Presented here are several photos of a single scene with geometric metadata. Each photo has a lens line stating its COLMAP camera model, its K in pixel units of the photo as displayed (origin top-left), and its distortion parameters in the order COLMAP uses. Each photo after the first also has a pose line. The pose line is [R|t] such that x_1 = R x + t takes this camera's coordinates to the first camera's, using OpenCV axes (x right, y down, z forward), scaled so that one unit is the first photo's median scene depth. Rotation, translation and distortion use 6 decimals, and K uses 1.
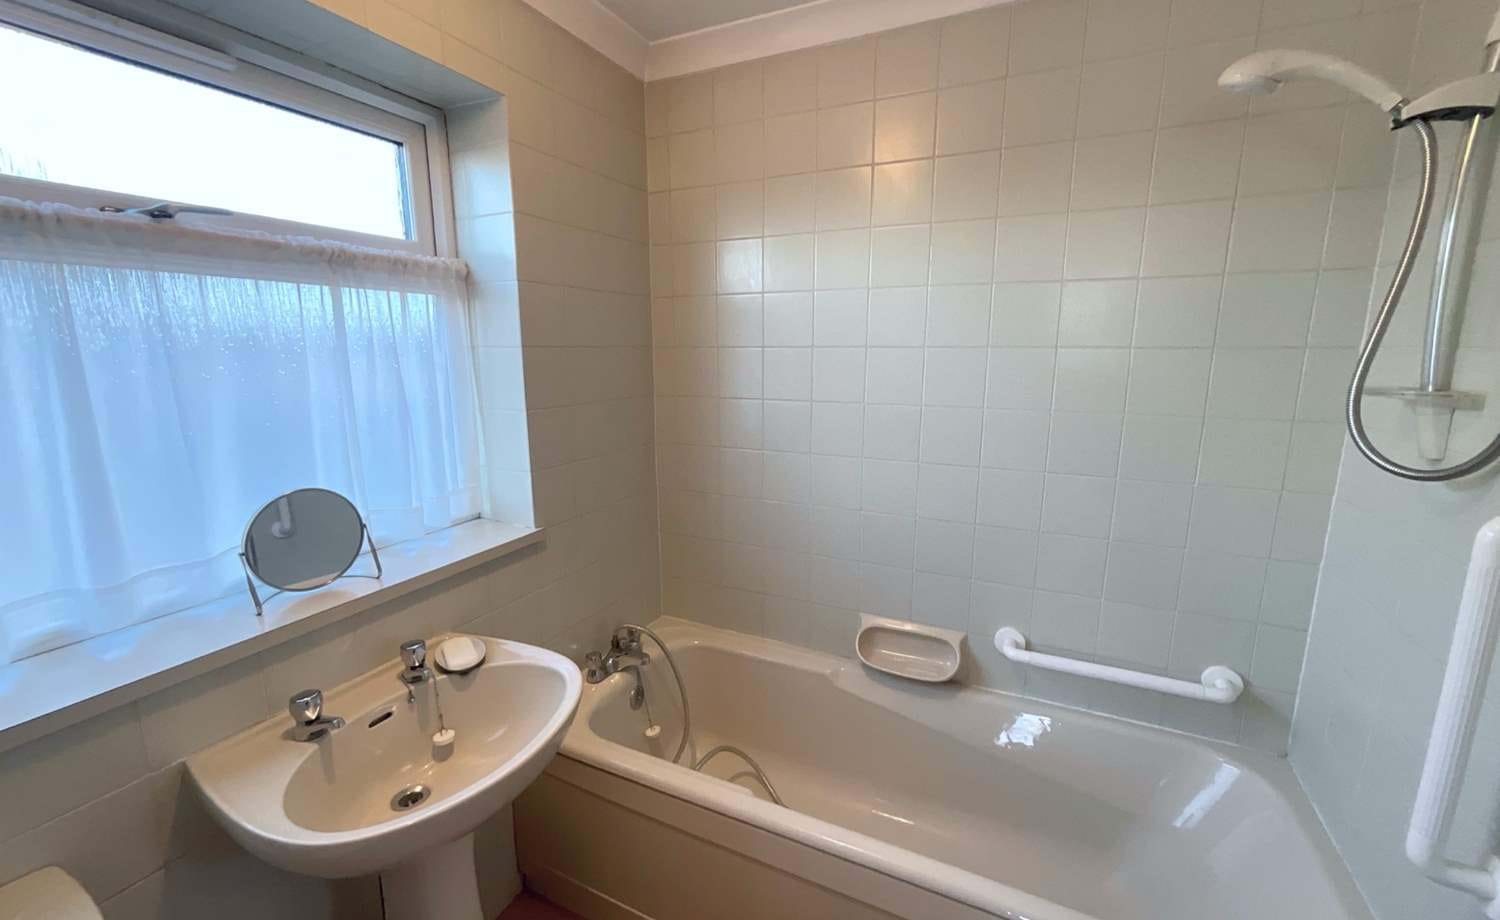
lens RADIAL K [[607.8, 0, 750.0], [0, 607.8, 460.0], [0, 0, 1]] dist [-0.001042, 0.000246]
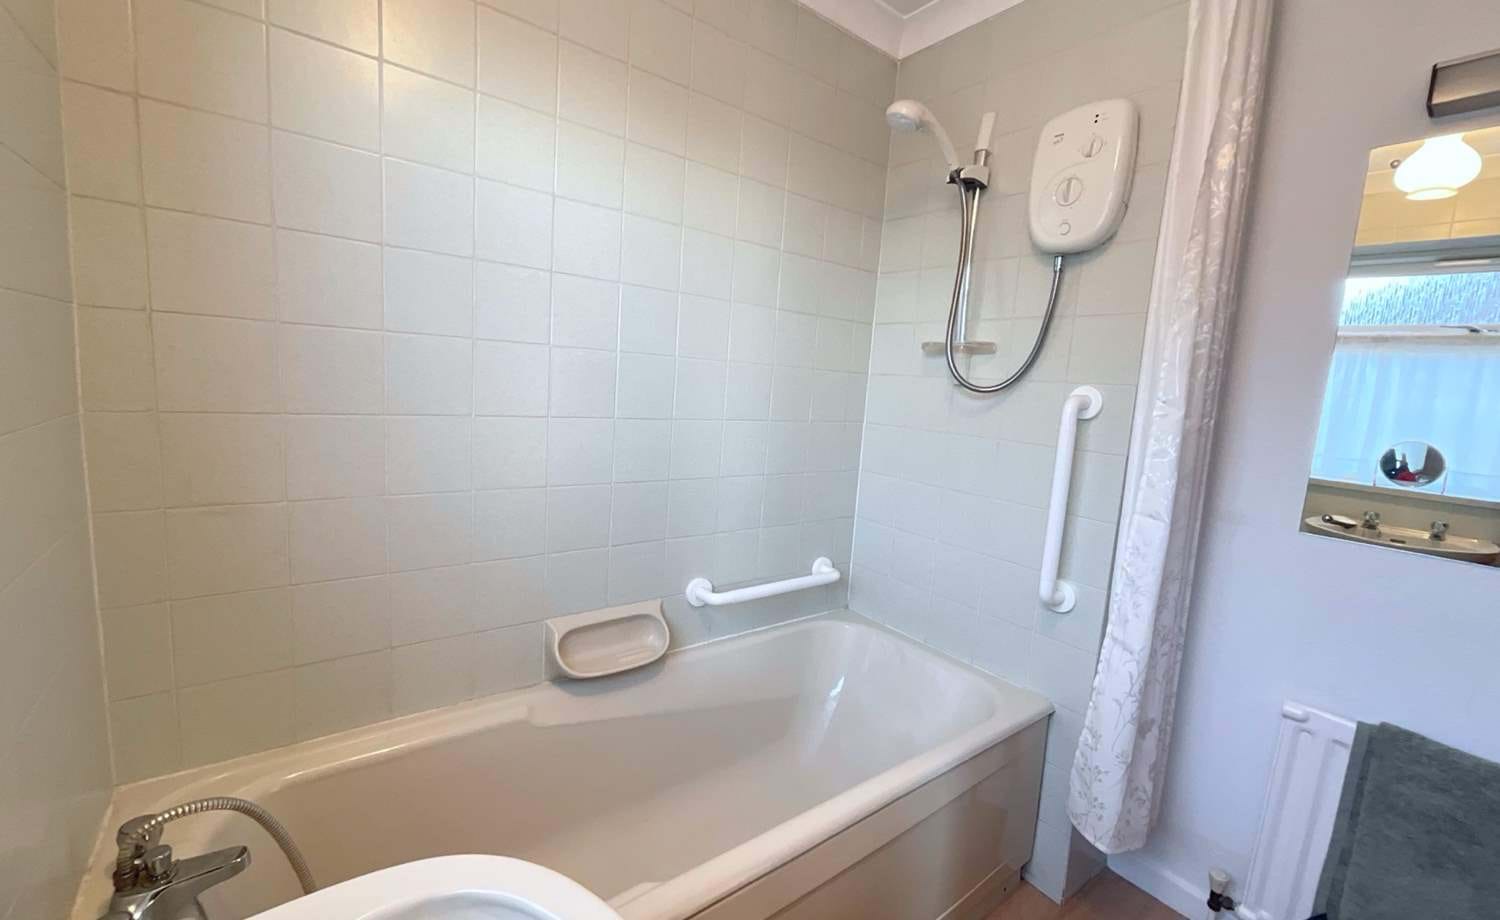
lens RADIAL K [[607.8, 0, 750.0], [0, 607.8, 460.0], [0, 0, 1]] dist [-0.001042, 0.000246]
pose [[0.455987, -0.085350, 0.885884, -0.395623], [0.093297, 0.994491, 0.047791, 0.039066], [-0.885083, 0.060858, 0.461438, 0.432165]]
